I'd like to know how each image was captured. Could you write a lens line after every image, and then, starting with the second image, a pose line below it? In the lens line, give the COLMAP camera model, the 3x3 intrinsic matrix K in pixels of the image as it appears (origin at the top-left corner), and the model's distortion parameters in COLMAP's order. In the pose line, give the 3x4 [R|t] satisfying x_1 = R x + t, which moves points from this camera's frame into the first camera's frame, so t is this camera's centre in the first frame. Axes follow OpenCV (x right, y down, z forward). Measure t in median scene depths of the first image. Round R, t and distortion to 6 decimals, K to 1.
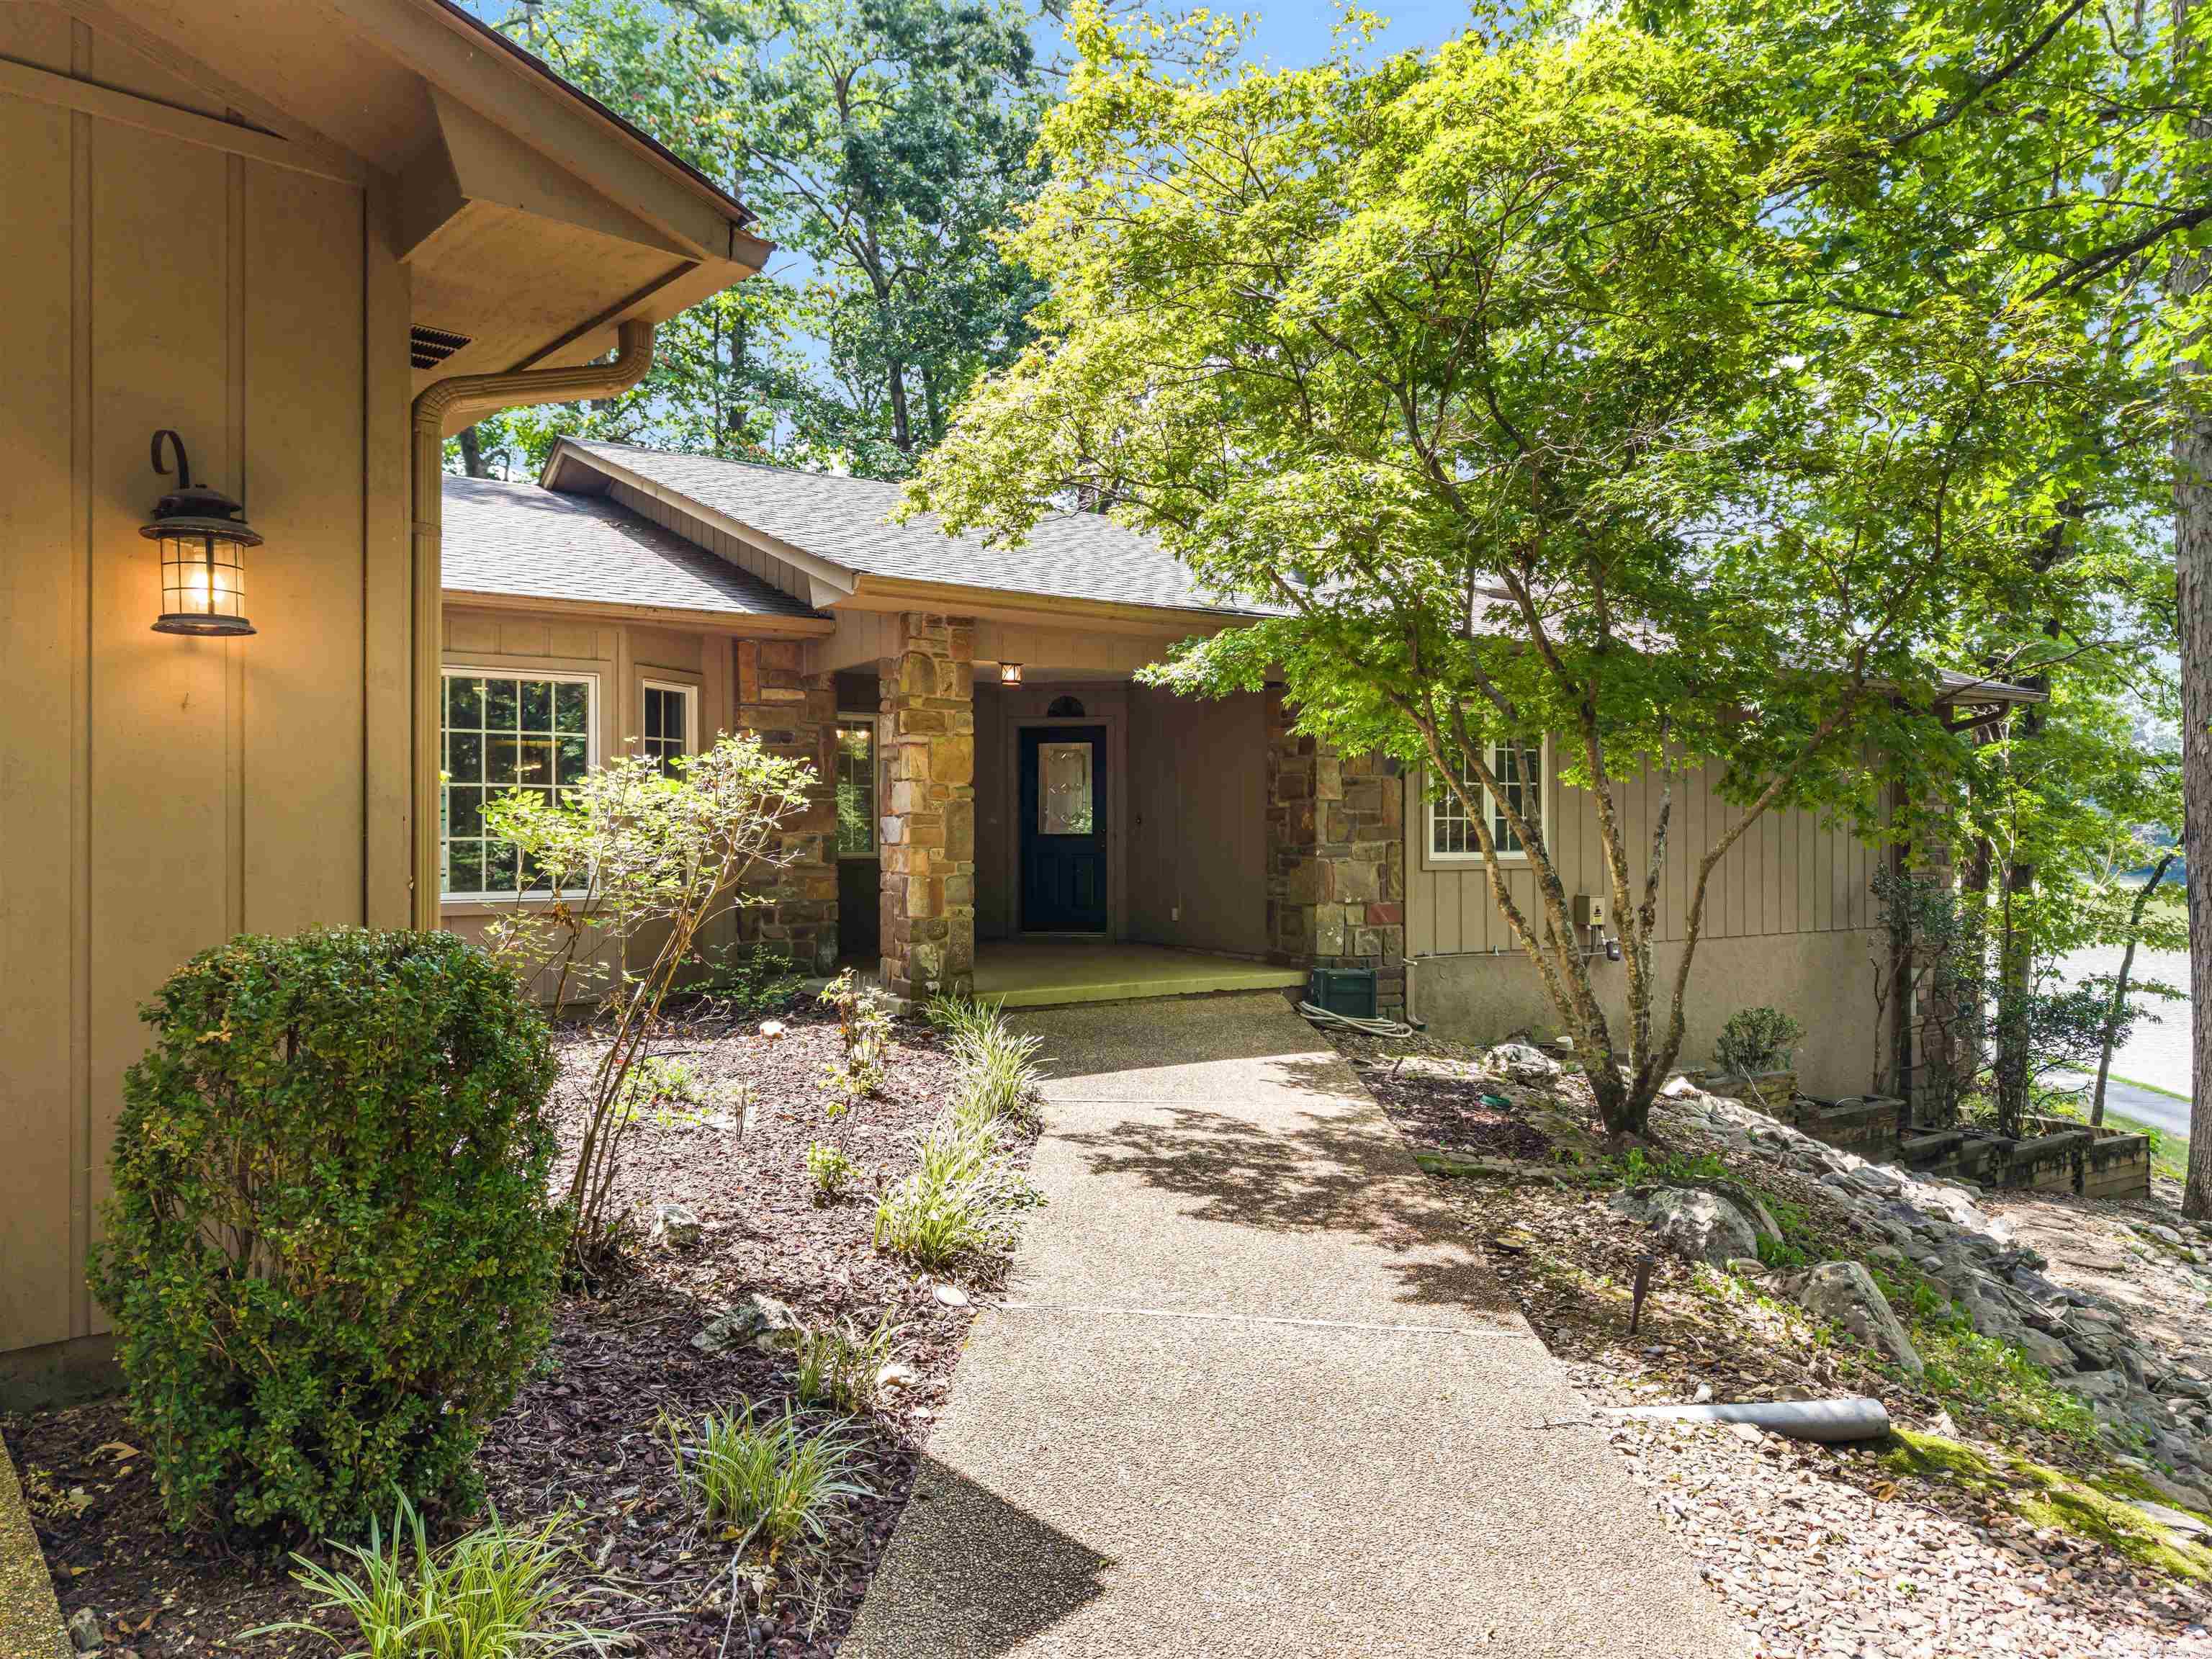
lens RADIAL K [[1445.7, 0, 1106.0], [0, 1445.7, 829.5], [0, 0, 1]] dist [-0.005023, -0.000800]
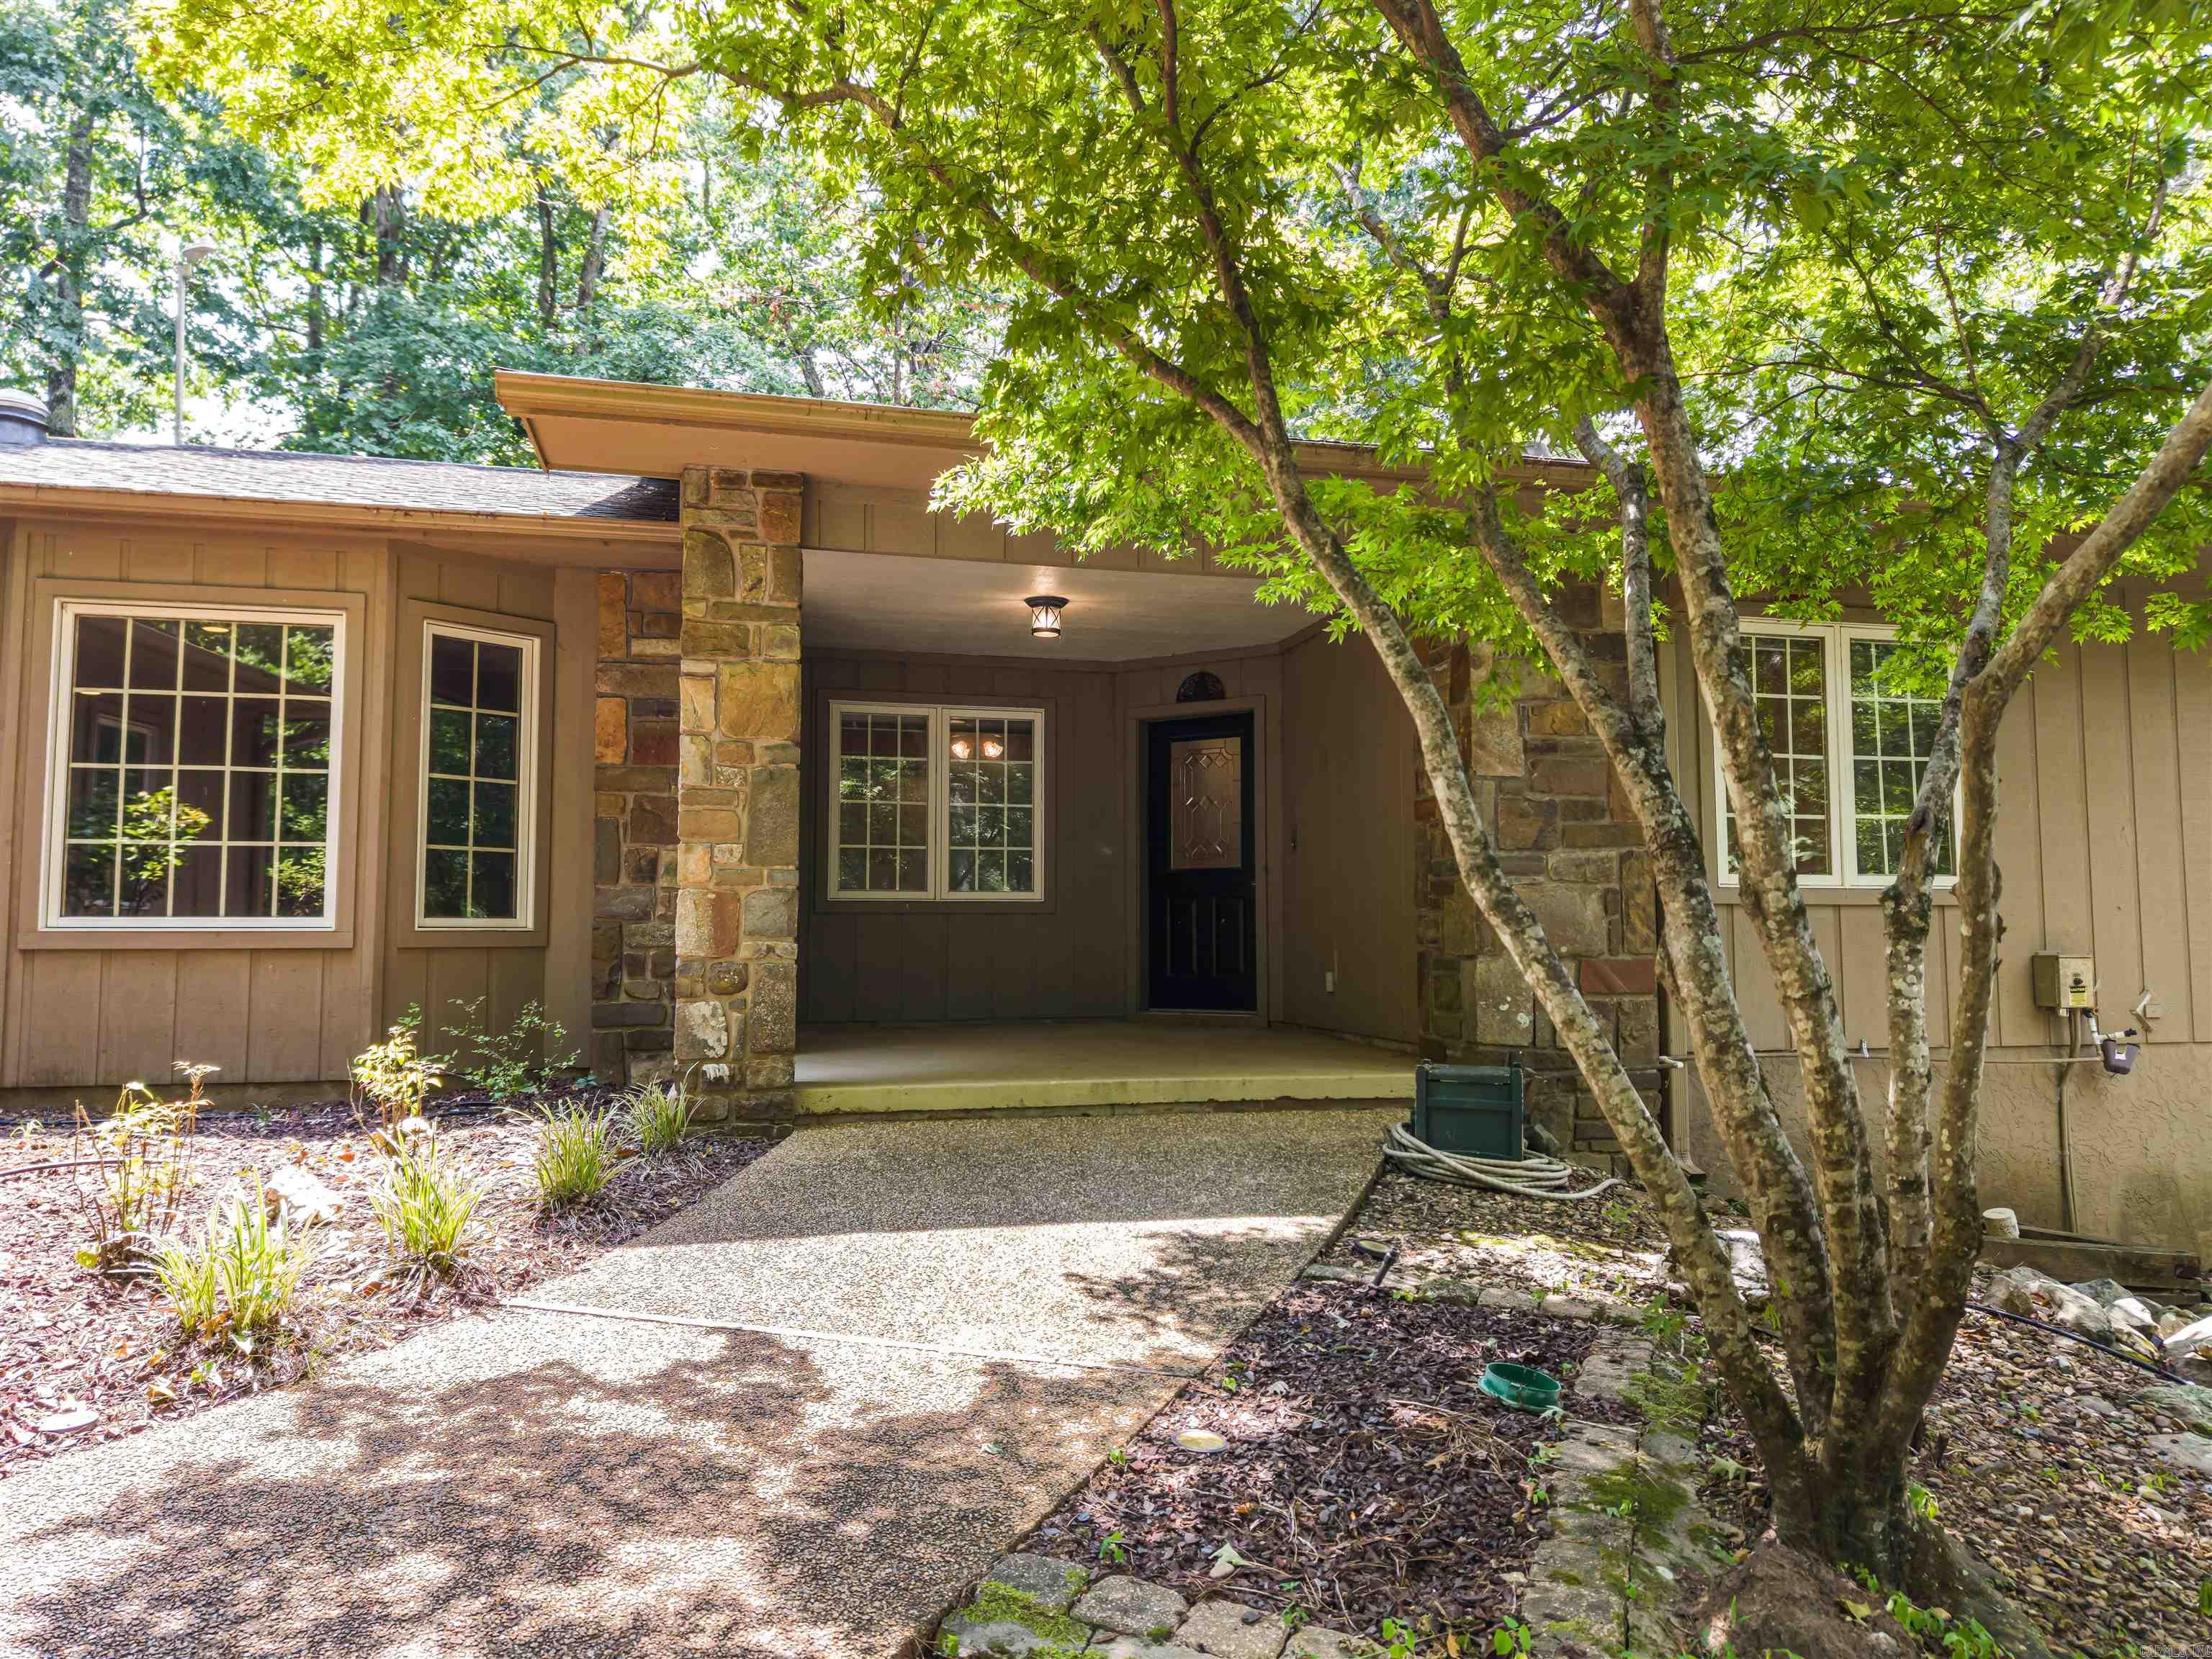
lens RADIAL K [[1502.1, 0, 1145.3], [0, 1502.1, 825.4], [0, 0, 1]] dist [0.027241, -0.000165]
pose [[0.953467, -0.026062, -0.300369, 0.234686], [0.003942, 0.997249, -0.074015, 0.051087], [0.301472, 0.069387, 0.950947, 0.433400]]
